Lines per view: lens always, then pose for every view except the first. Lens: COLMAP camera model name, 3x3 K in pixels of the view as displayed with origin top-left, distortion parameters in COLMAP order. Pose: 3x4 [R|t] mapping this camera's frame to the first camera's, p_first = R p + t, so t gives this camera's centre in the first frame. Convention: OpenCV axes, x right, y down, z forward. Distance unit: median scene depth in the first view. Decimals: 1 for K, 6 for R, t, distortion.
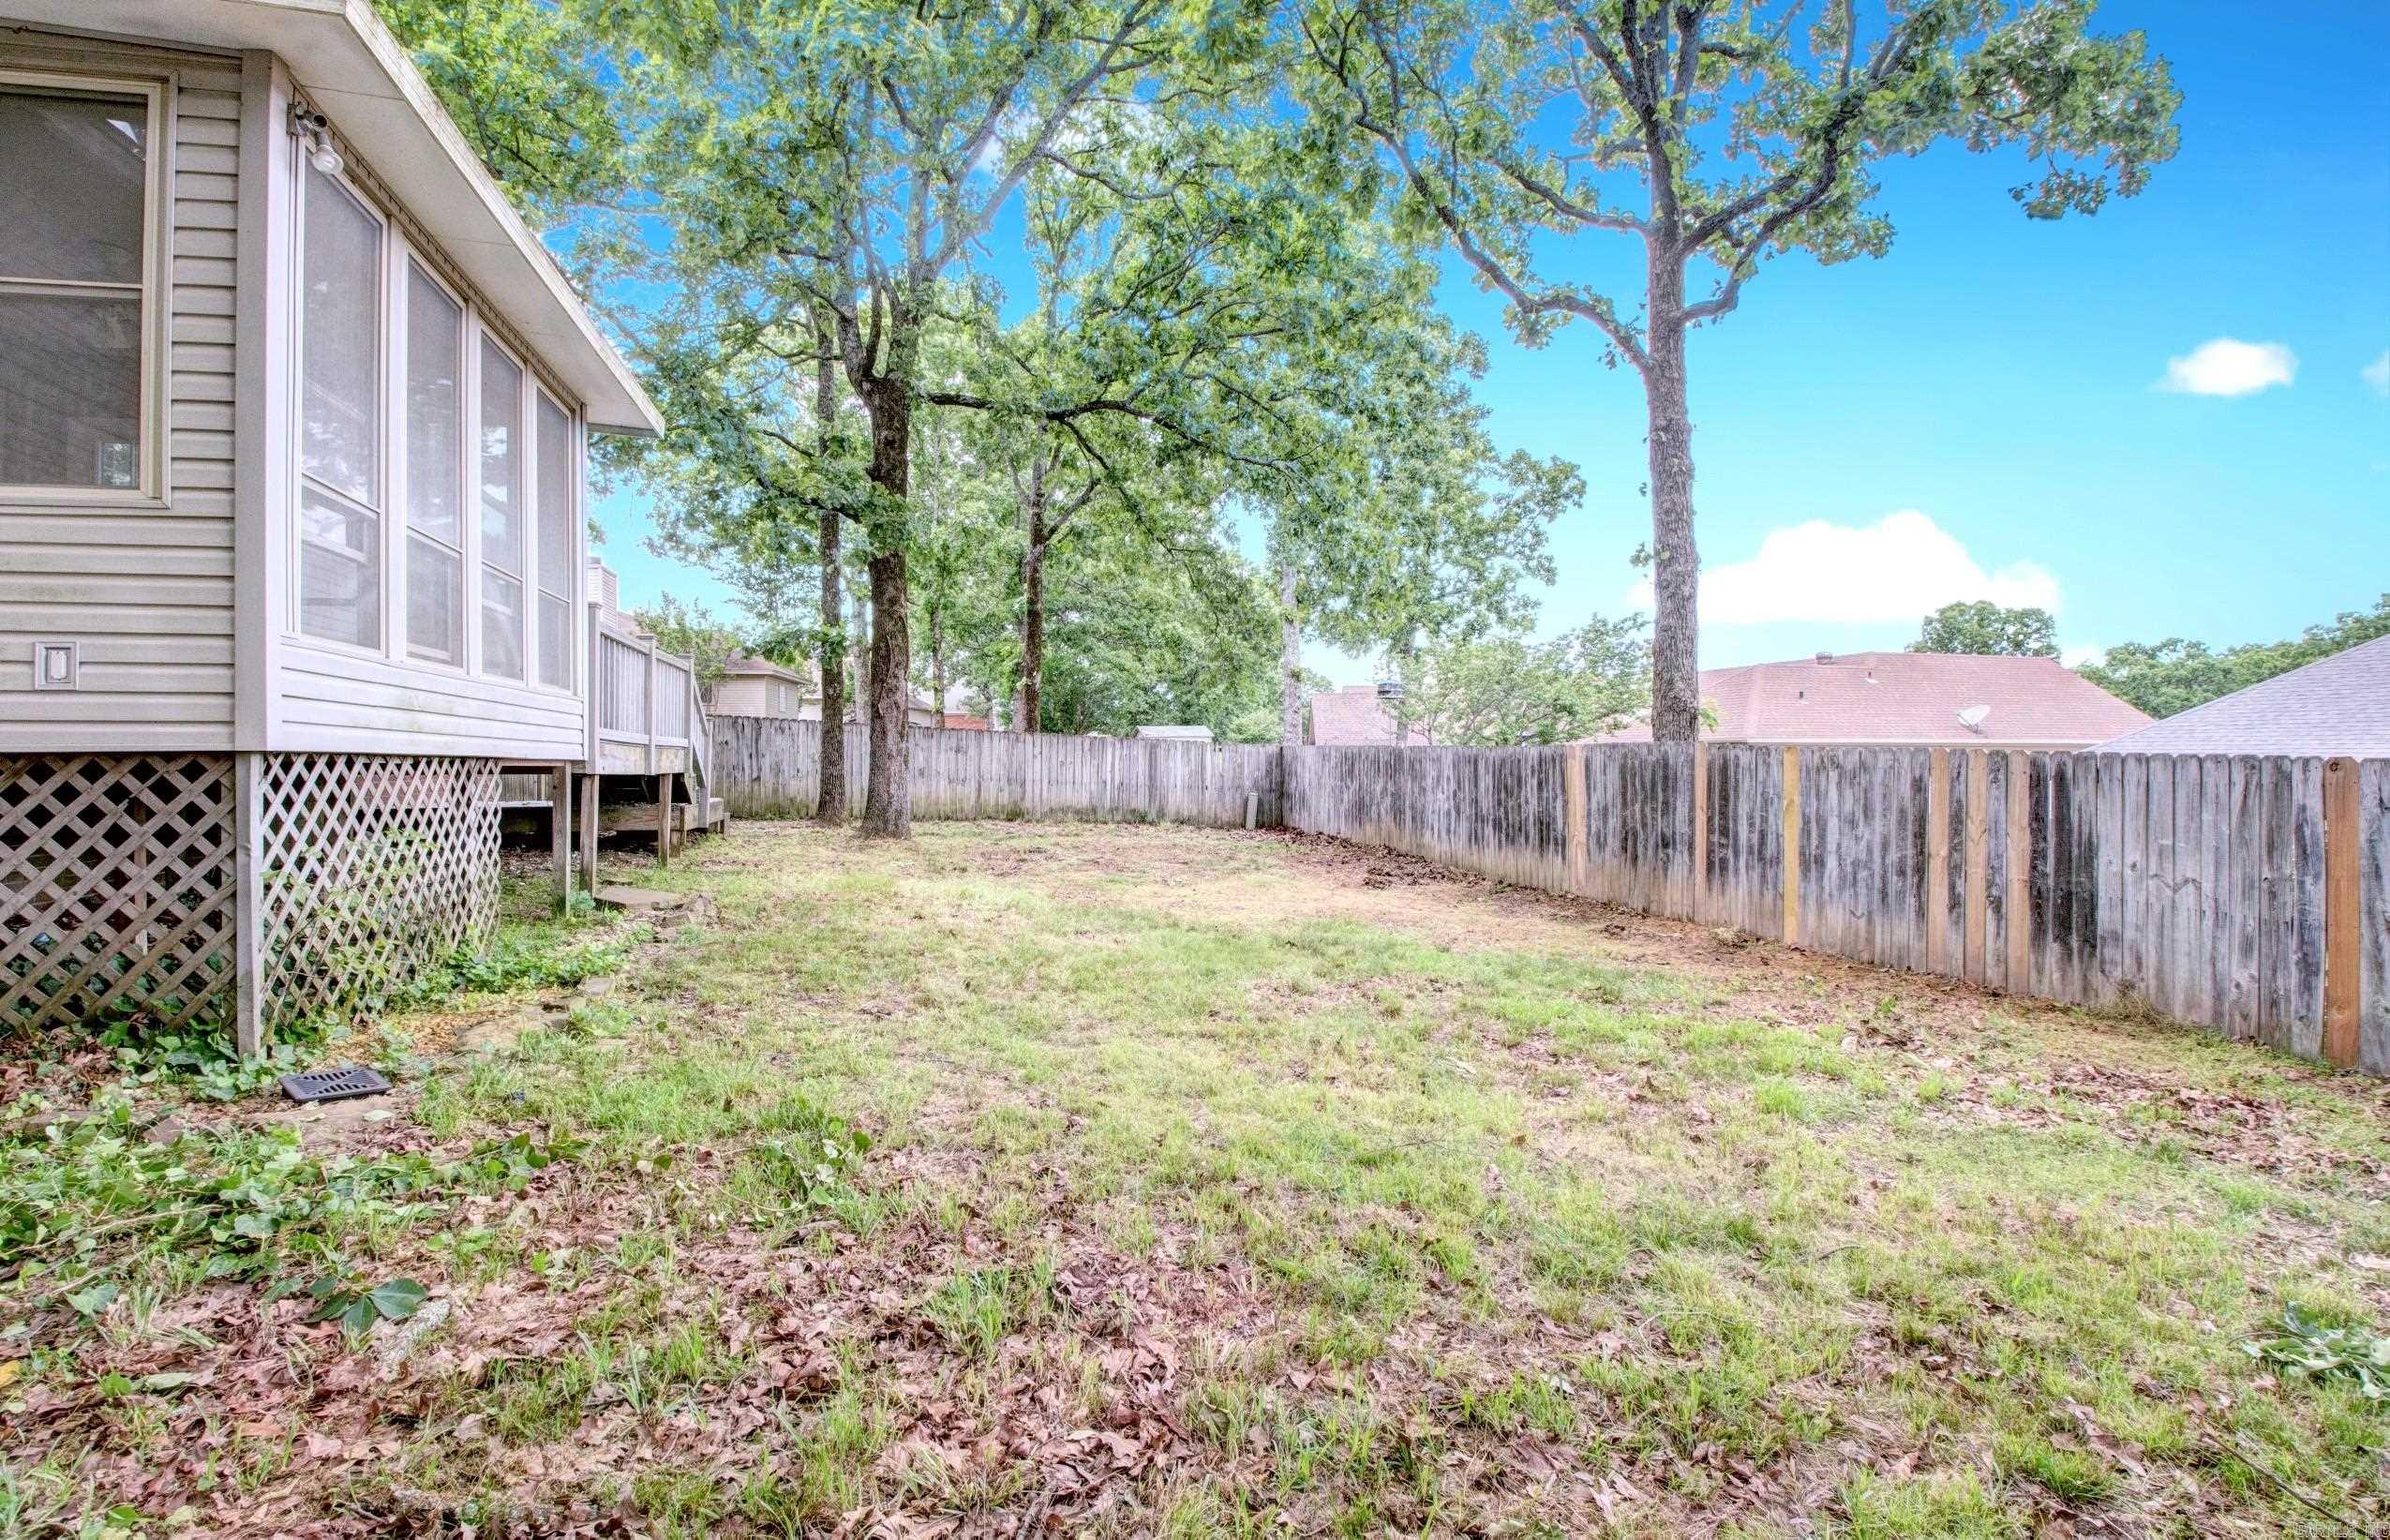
lens RADIAL K [[1128.0, 0, 1195.0], [0, 1128.0, 770.0], [0, 0, 1]] dist [-0.001194, -0.000167]
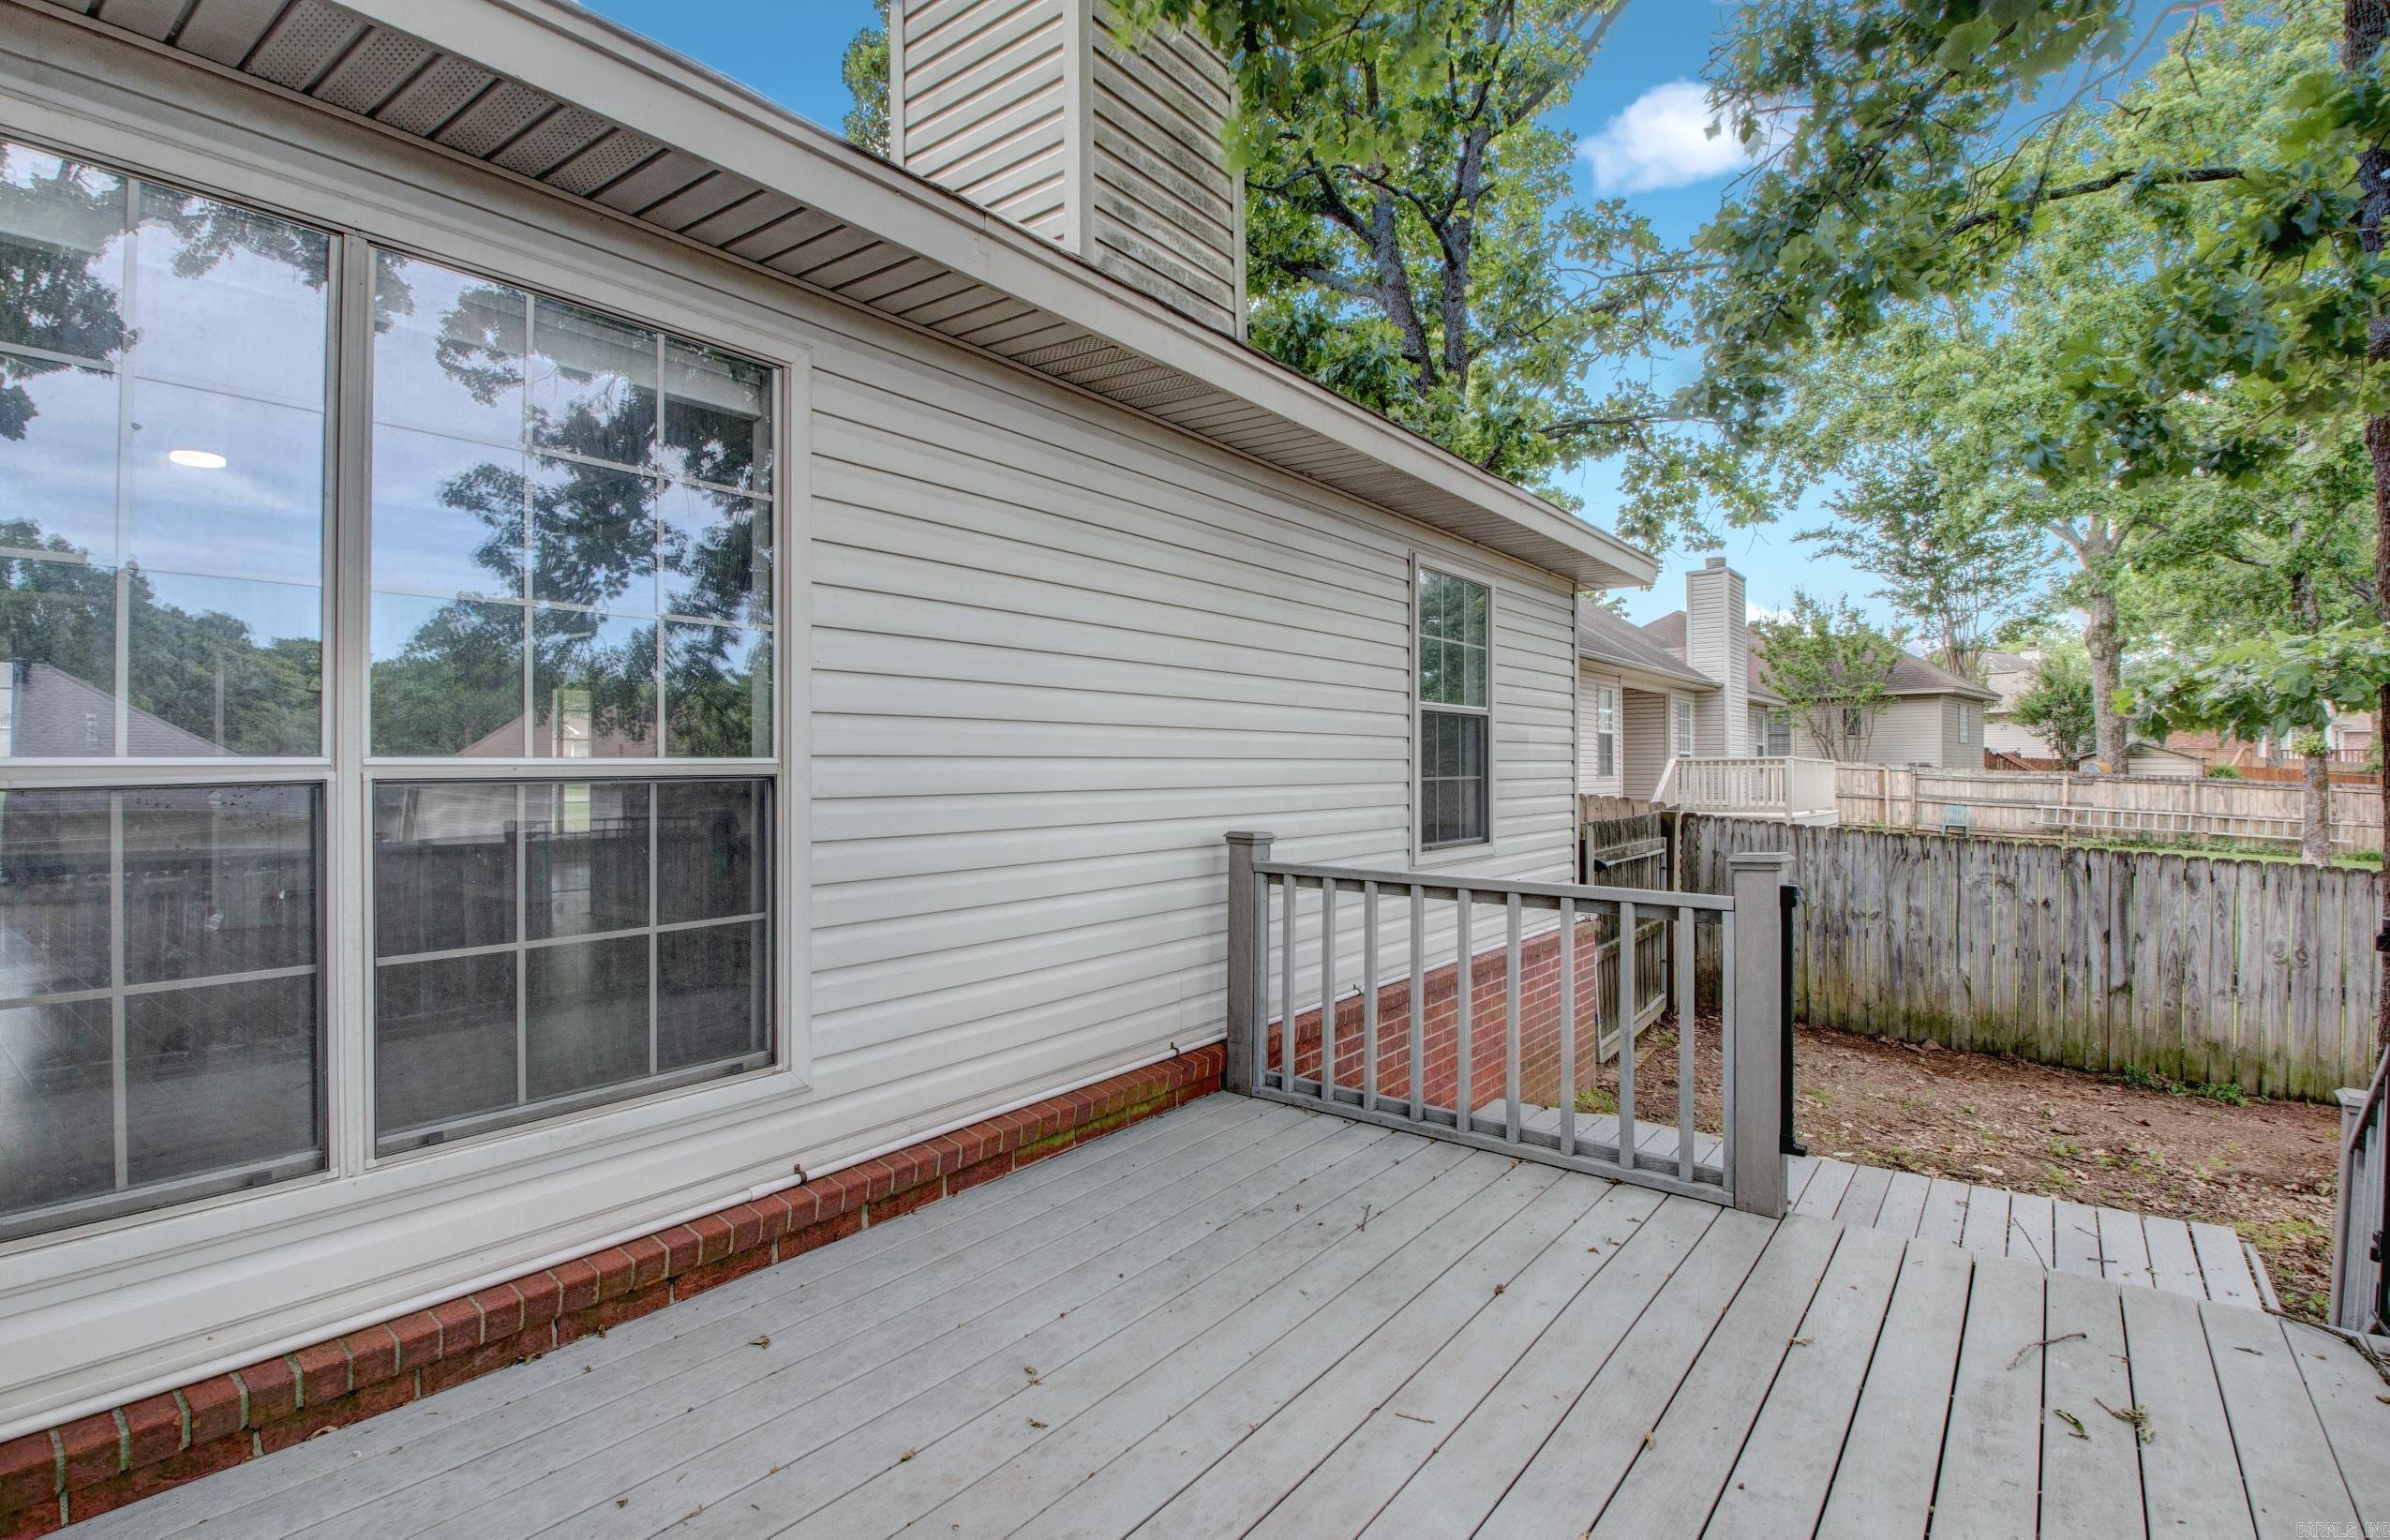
lens RADIAL K [[1128.0, 0, 1195.0], [0, 1128.0, 770.0], [0, 0, 1]] dist [-0.001194, -0.000167]
pose [[0.621516, 0.008042, -0.783360, -0.119833], [-0.008680, 0.999957, 0.003379, -0.034829], [0.783353, 0.004699, 0.621559, 0.193349]]
